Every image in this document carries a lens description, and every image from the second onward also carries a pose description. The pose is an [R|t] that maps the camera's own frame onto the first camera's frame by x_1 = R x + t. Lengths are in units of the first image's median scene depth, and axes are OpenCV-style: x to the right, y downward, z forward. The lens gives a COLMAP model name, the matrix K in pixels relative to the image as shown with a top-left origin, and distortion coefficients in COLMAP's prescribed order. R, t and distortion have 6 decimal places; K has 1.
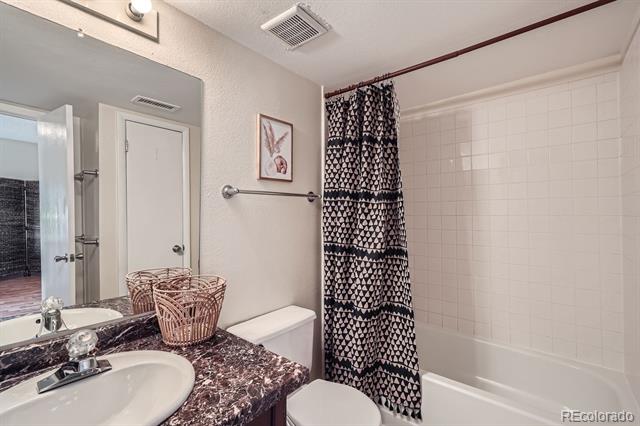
lens RADIAL K [[285.1, 0, 319.0], [0, 285.1, 211.2], [0, 0, 1]] dist [0.013284, 0.000323]
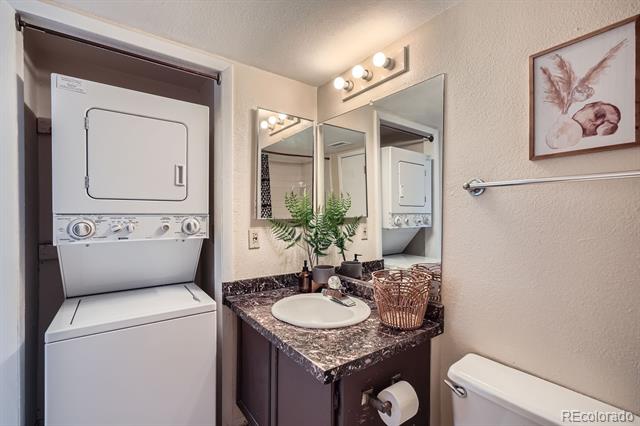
lens RADIAL K [[285.1, 0, 319.4], [0, 285.1, 214.8], [0, 0, 1]] dist [0.013284, 0.000323]
pose [[-0.228475, 0.001627, -0.973548, 0.518453], [-0.005579, 0.999980, 0.002981, 0.010114], [0.973534, 0.006113, -0.228461, 0.687102]]
